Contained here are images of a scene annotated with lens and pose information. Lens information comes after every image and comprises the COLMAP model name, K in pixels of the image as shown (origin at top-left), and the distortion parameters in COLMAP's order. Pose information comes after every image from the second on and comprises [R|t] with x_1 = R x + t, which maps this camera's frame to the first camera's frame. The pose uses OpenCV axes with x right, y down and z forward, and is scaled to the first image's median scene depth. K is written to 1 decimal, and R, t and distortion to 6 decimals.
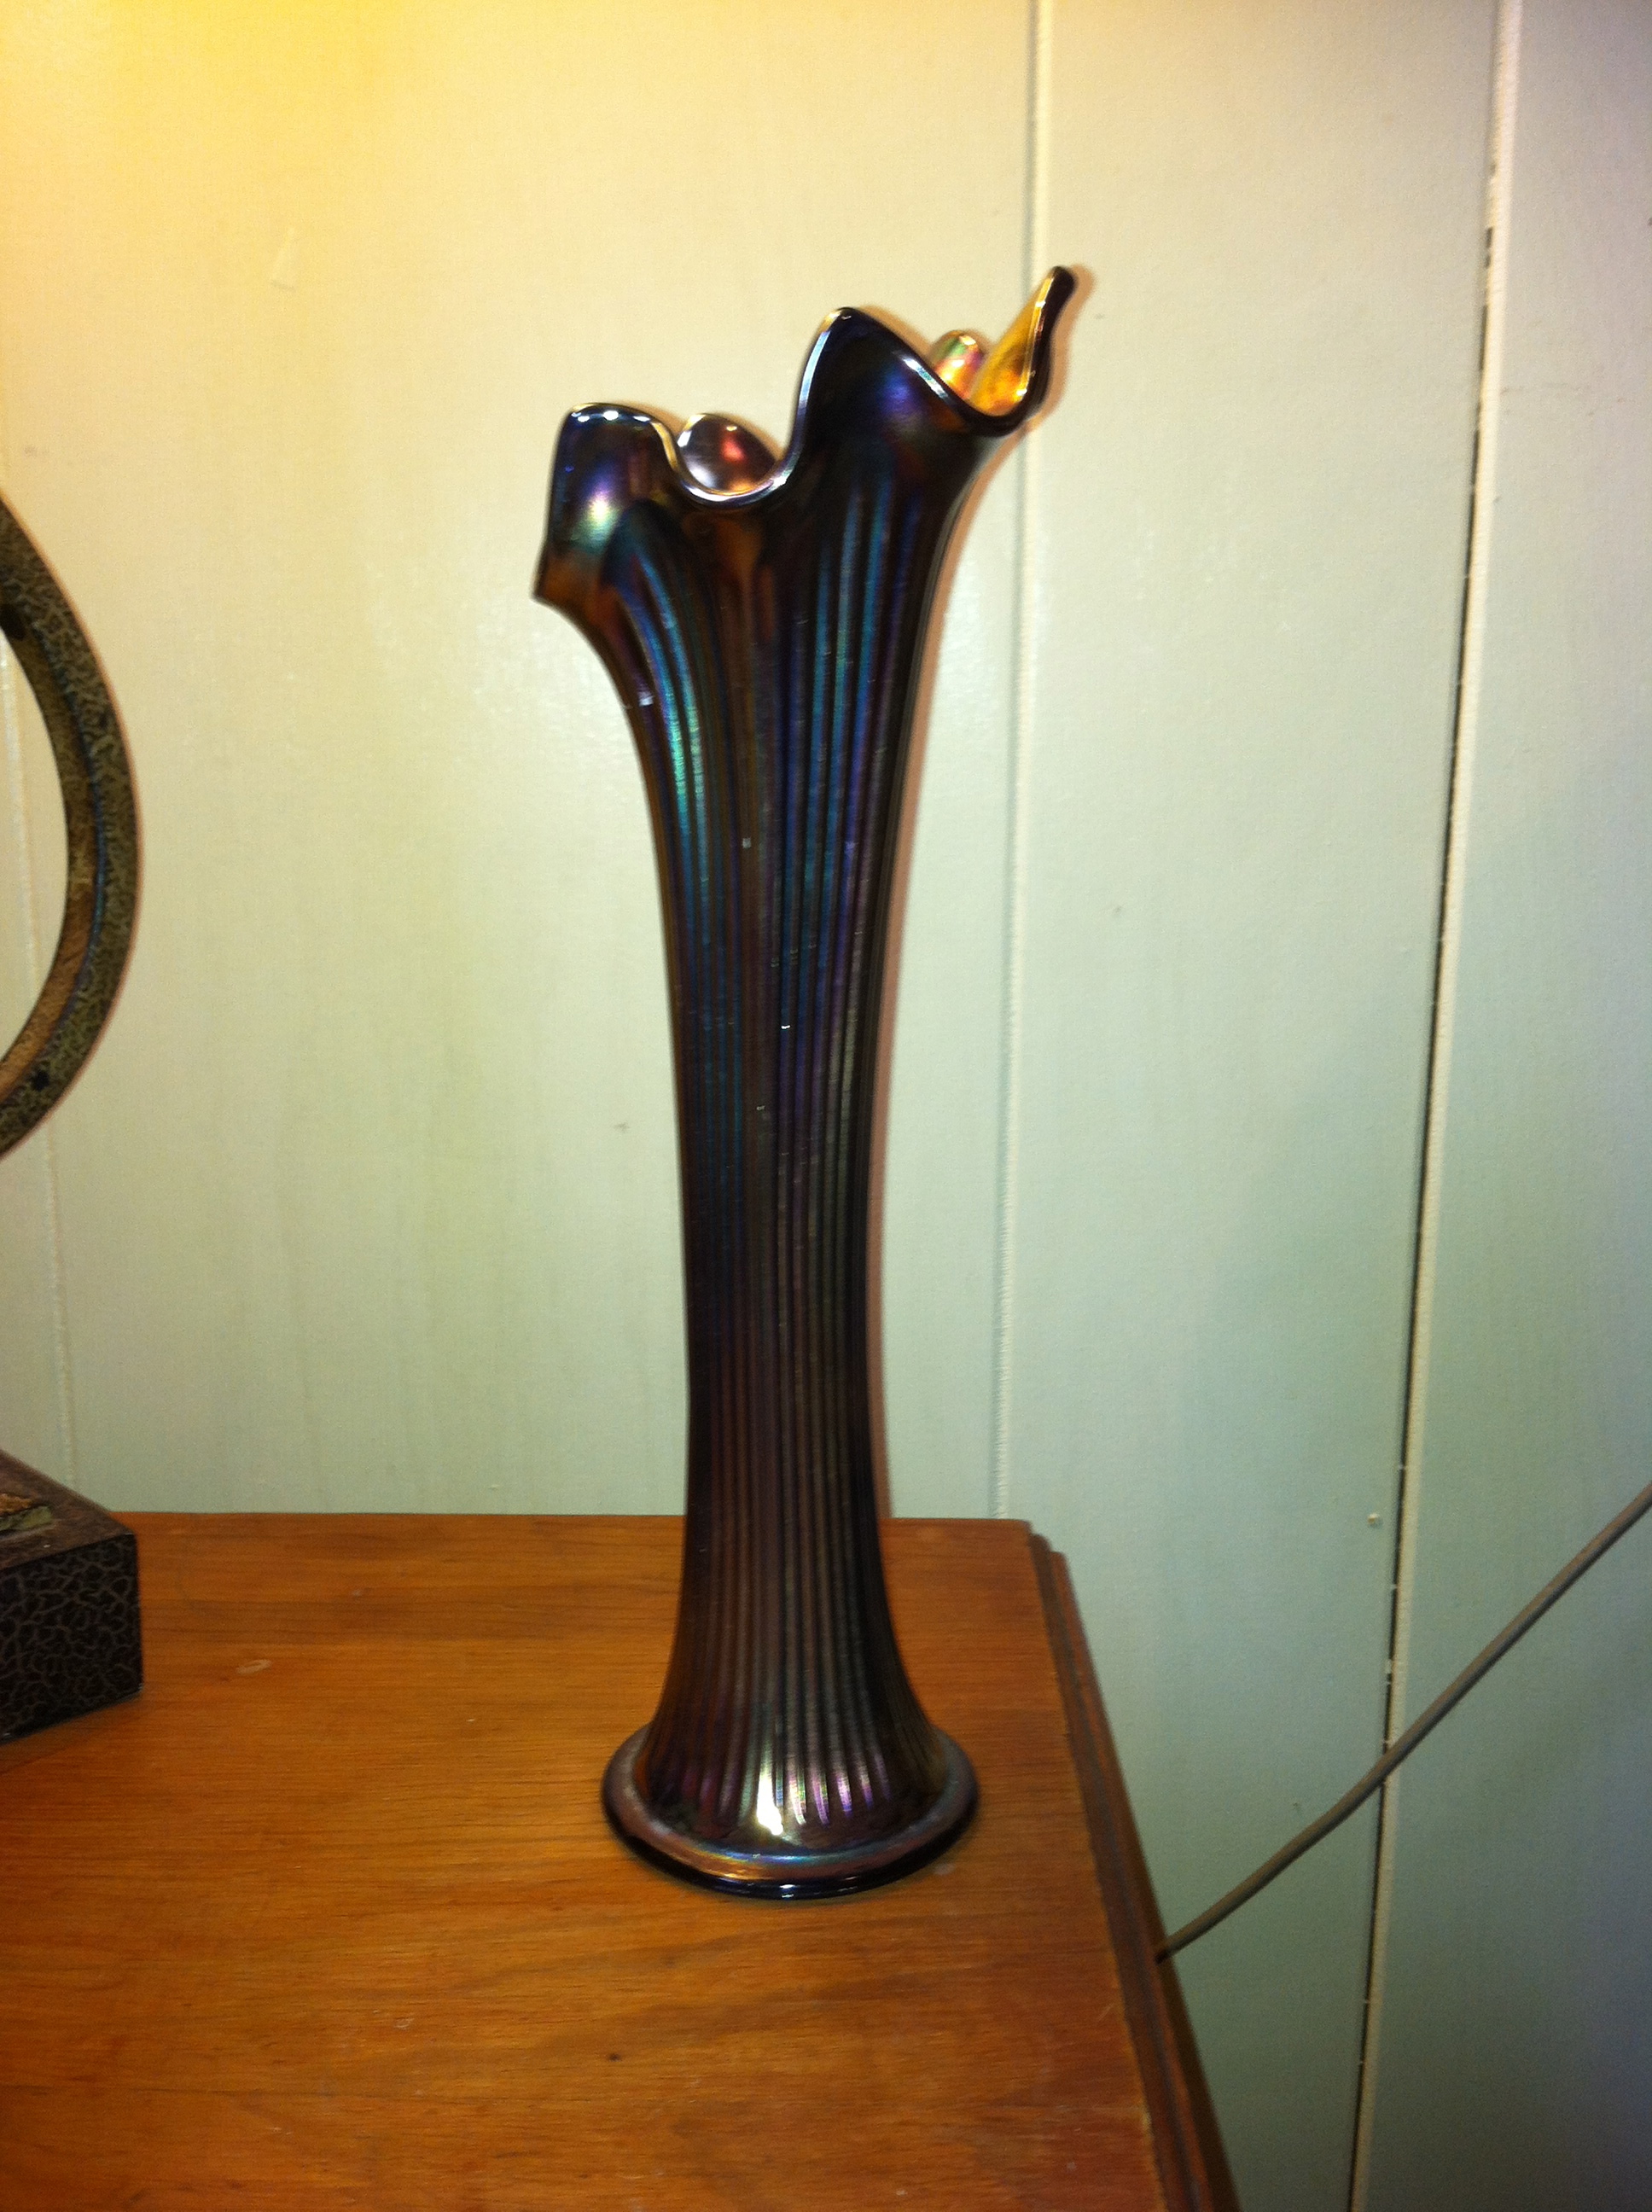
lens RADIAL K [[2271.6, 0, 826.0], [0, 2271.6, 1106.0], [0, 0, 1]] dist [-0.008154, -0.180938]
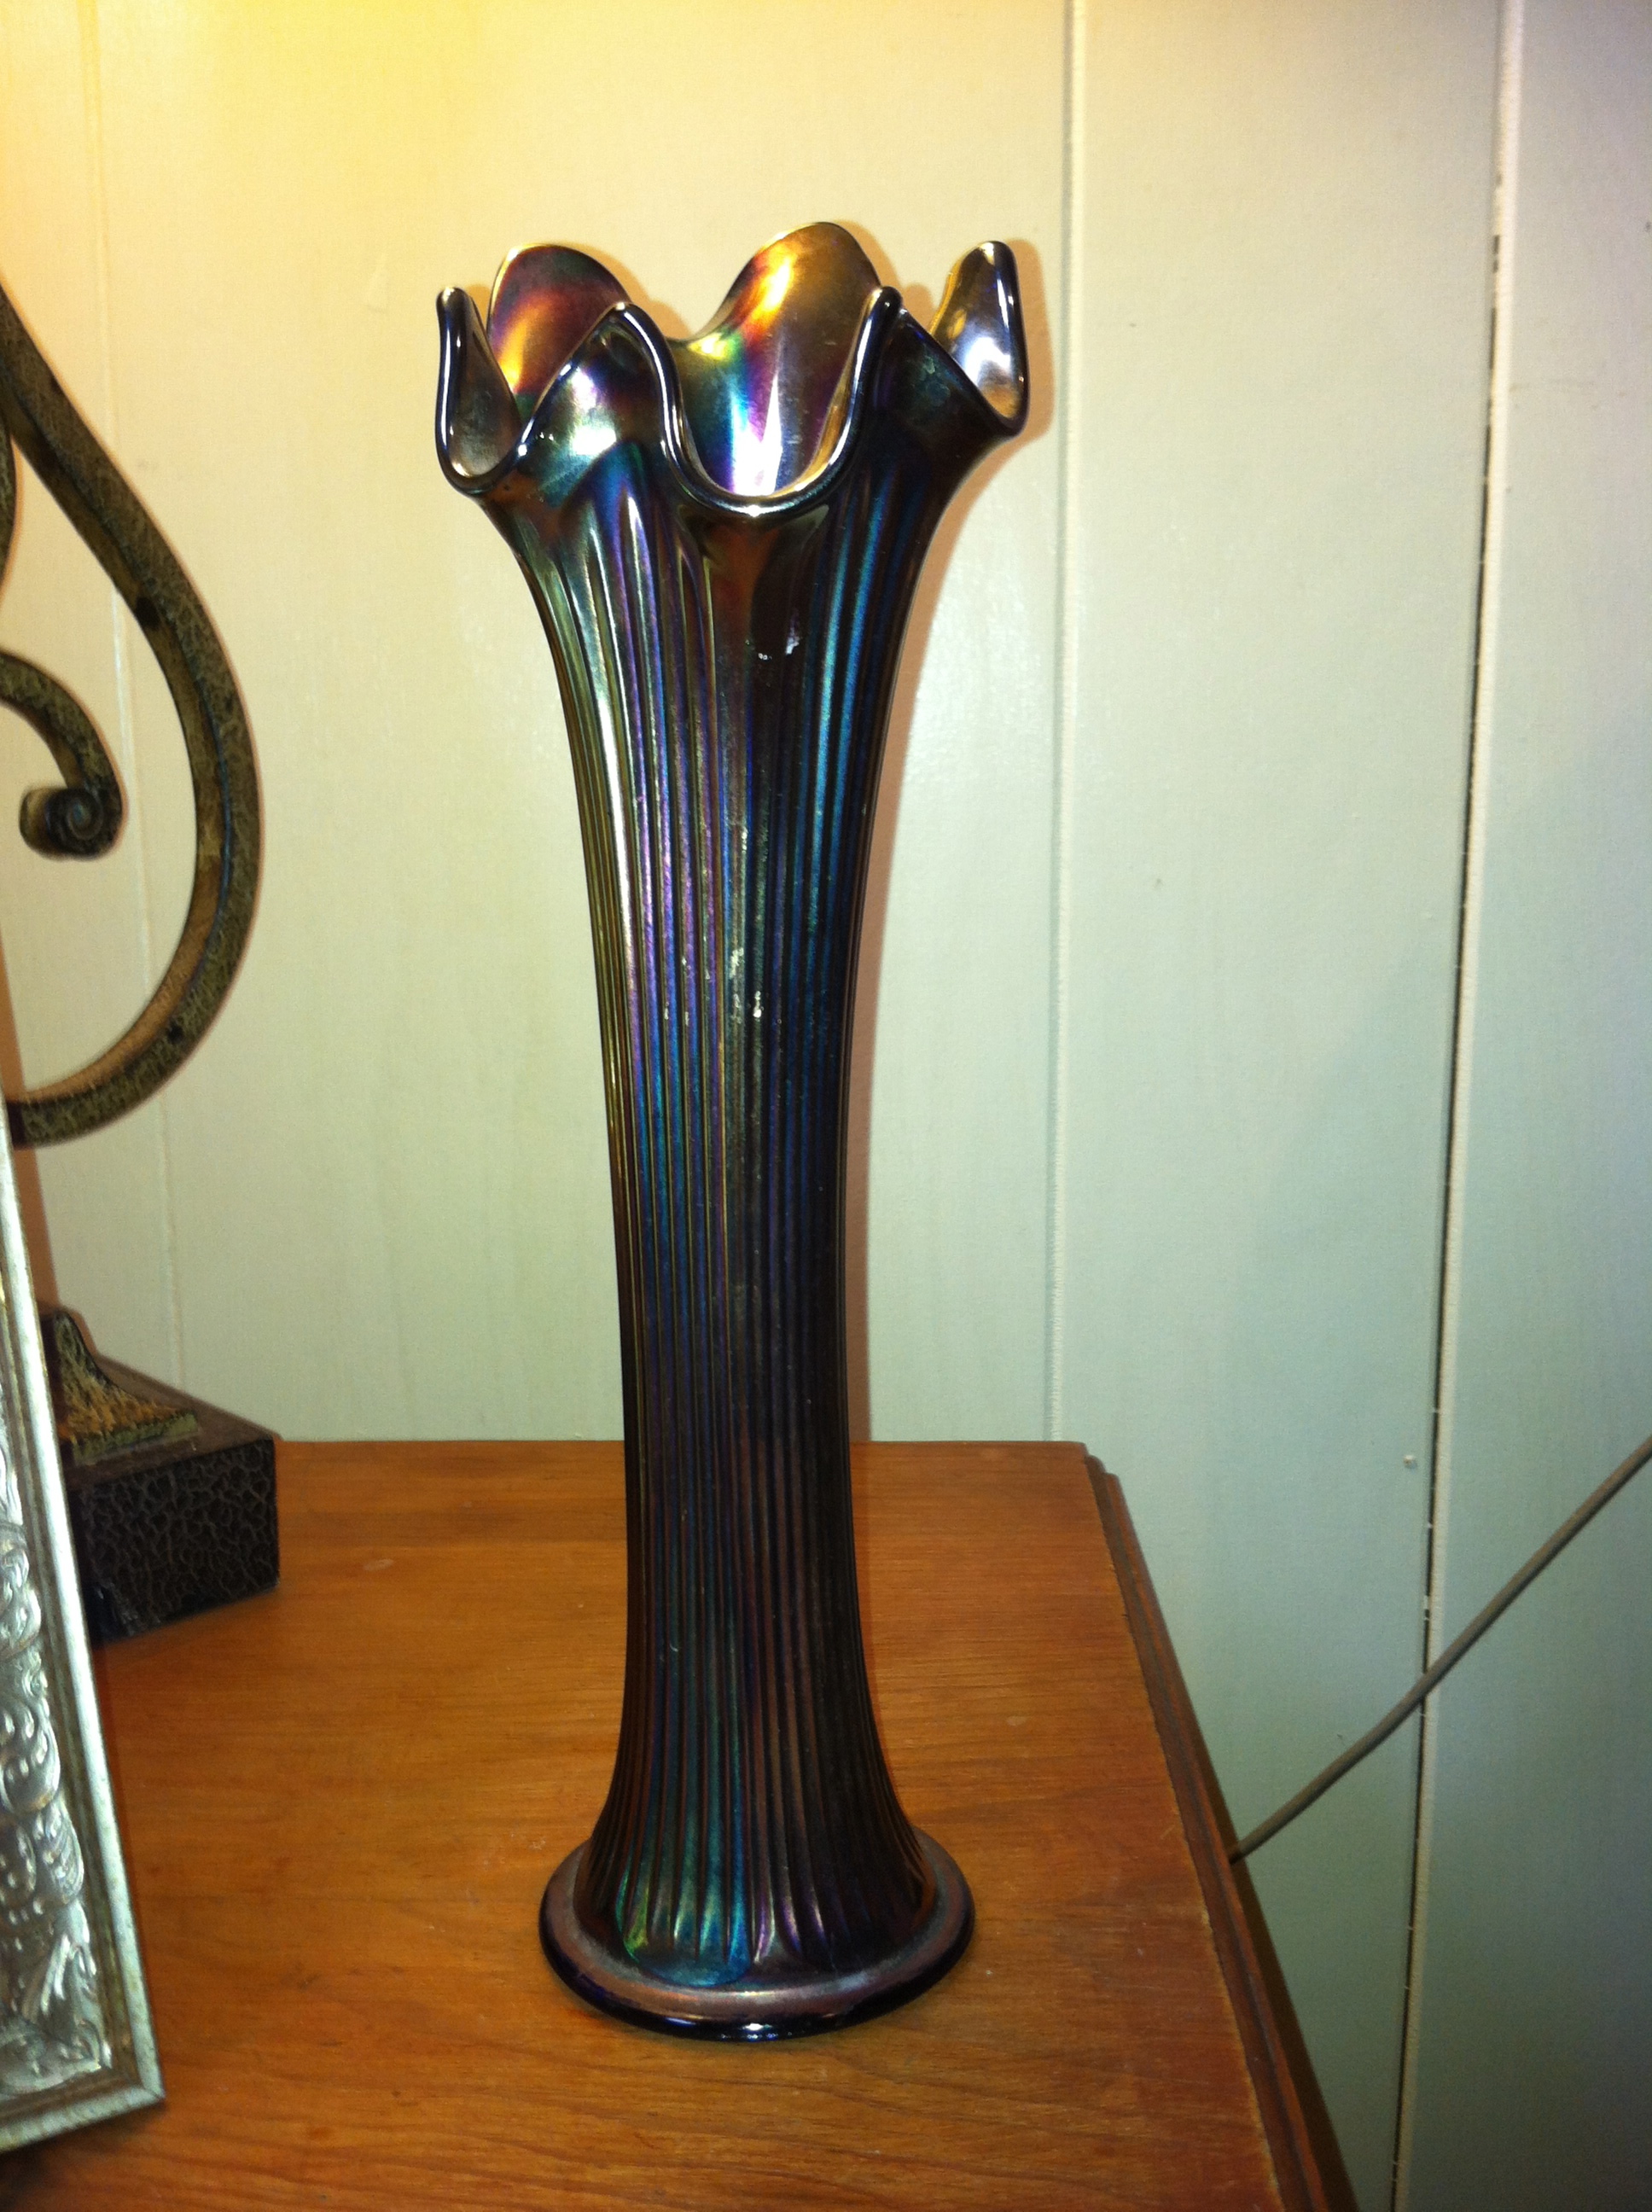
lens RADIAL K [[2253.4, 0, 826.0], [0, 2253.4, 1106.0], [0, 0, 1]] dist [0.003394, -0.197077]
pose [[0.999768, -0.013255, -0.016956, -0.014691], [0.013074, 0.999857, -0.010714, 0.038782], [0.017095, 0.010490, 0.999799, -0.080445]]
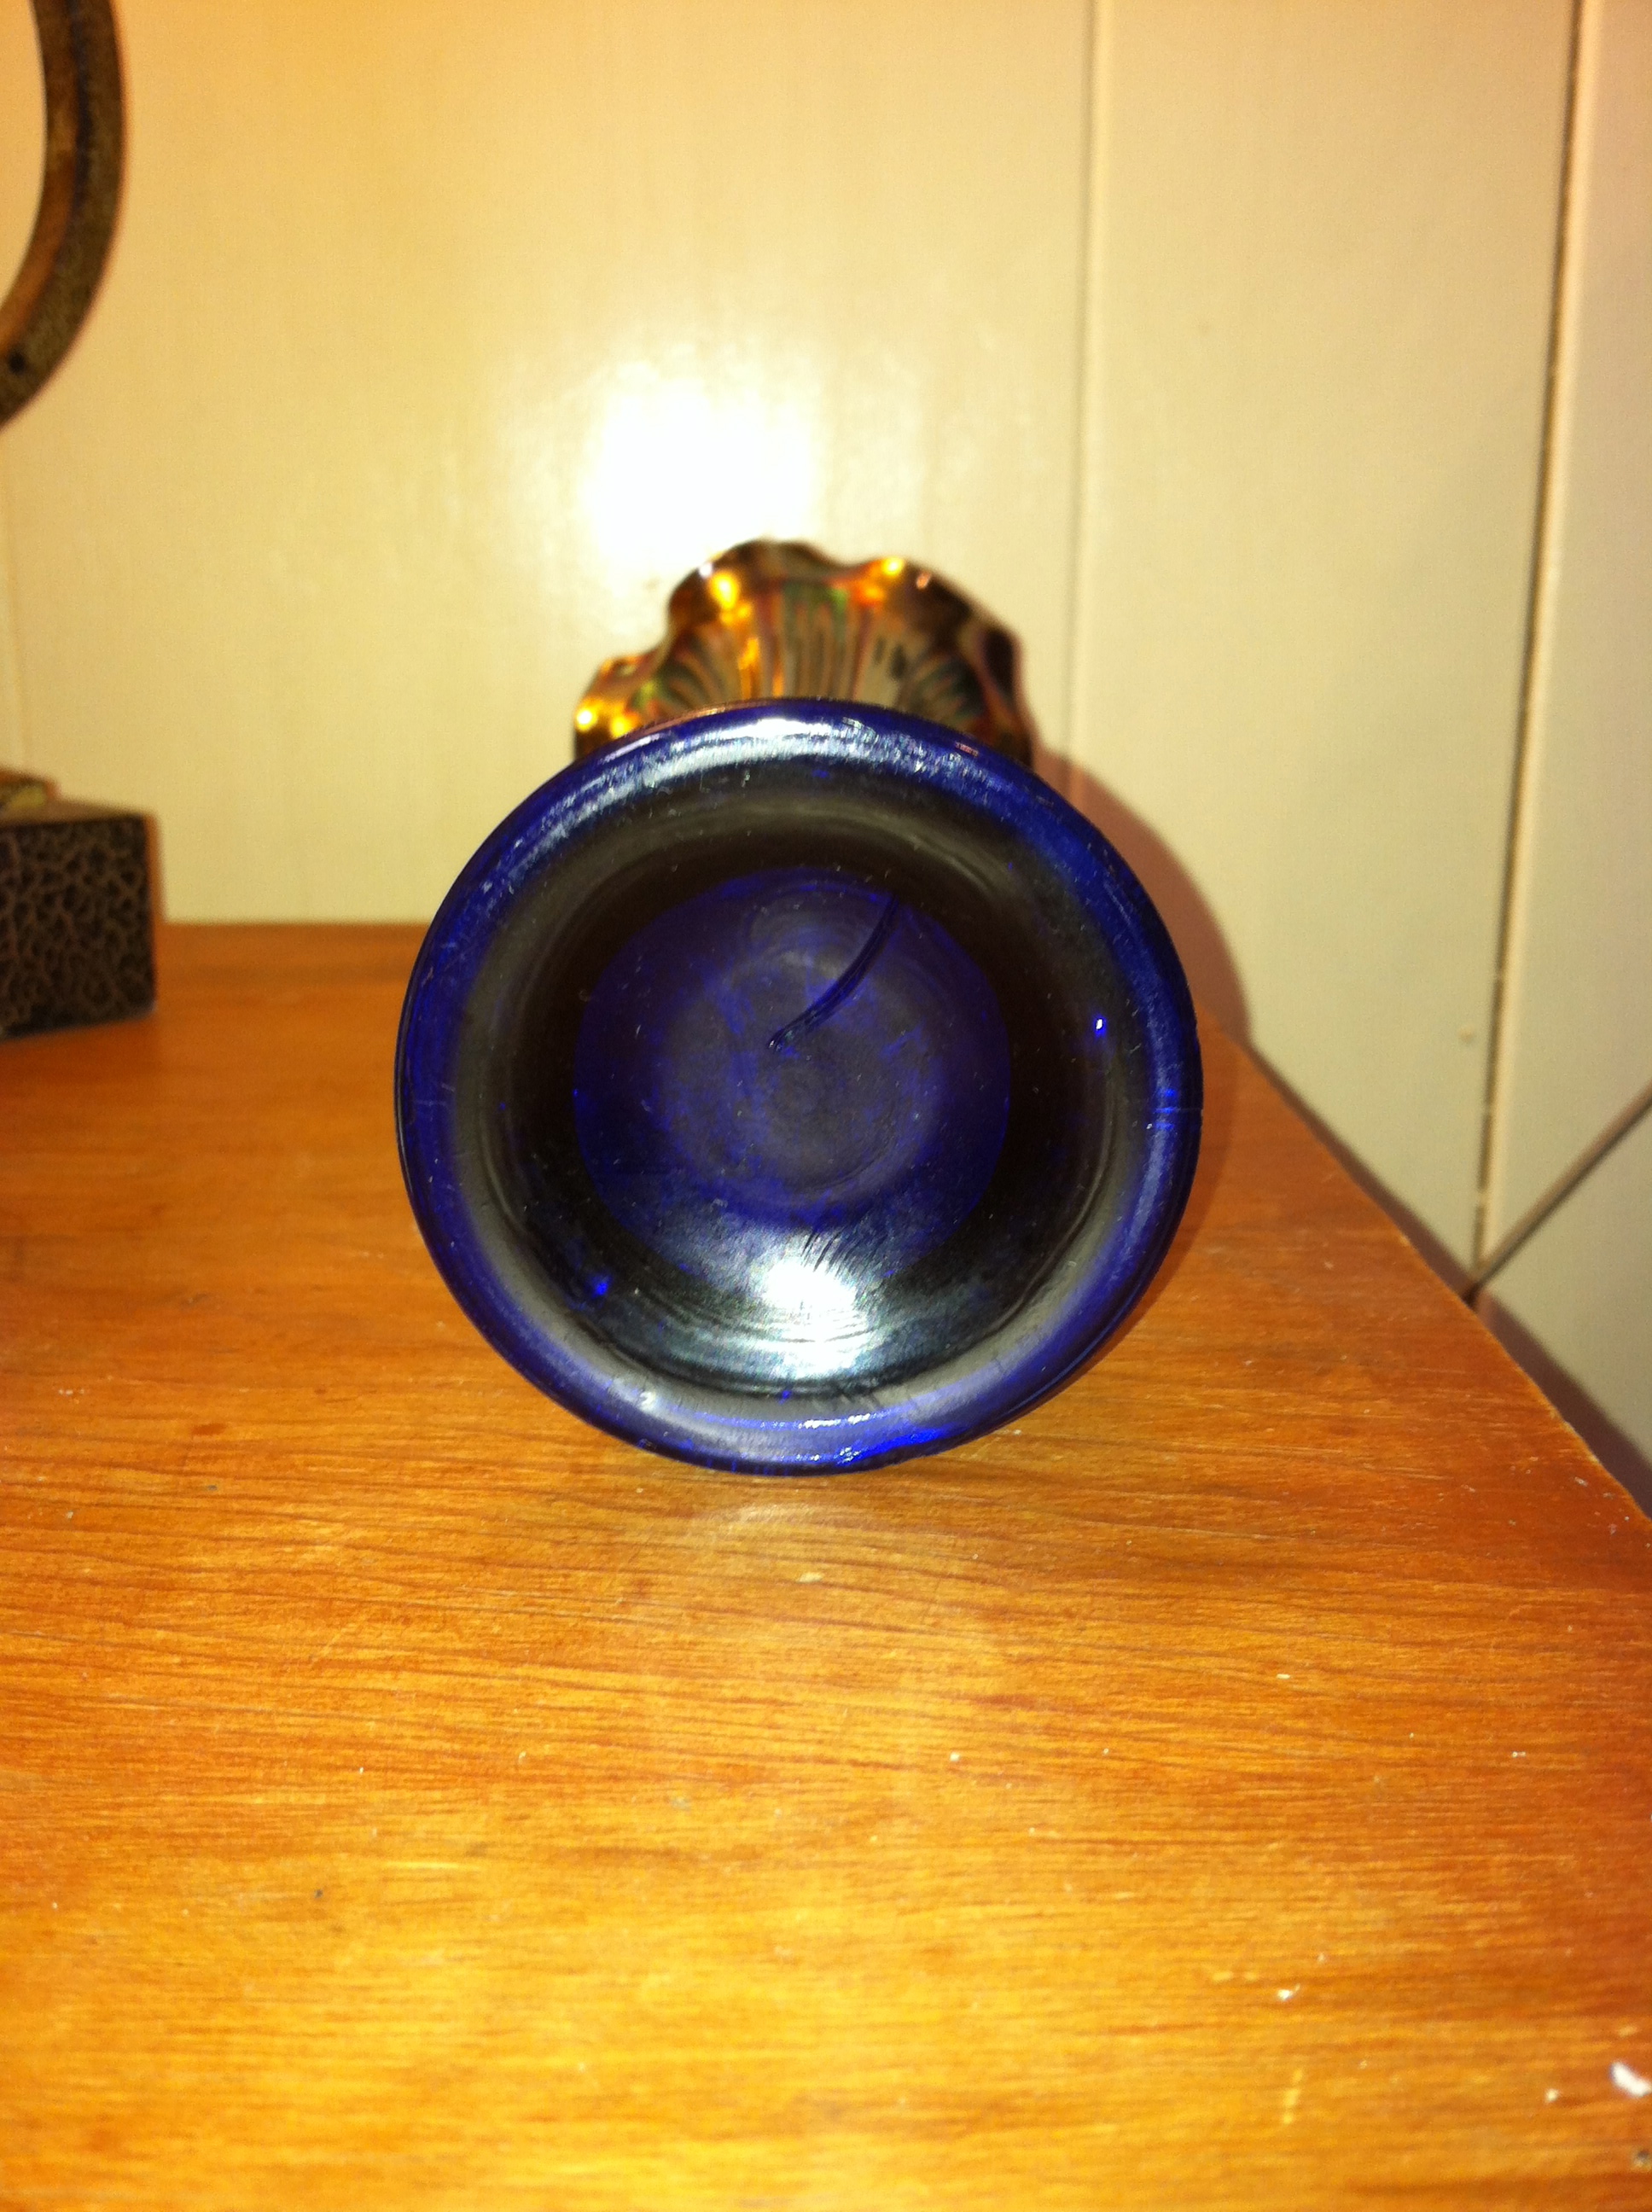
lens RADIAL K [[2301.4, 0, 826.0], [0, 2301.4, 1106.0], [0, 0, 1]] dist [0.012537, -0.158037]
pose [[0.999593, -0.012777, 0.025501, -0.061879], [0.011549, 0.998794, 0.047716, 0.234178], [-0.026080, -0.047403, 0.998535, 0.098258]]
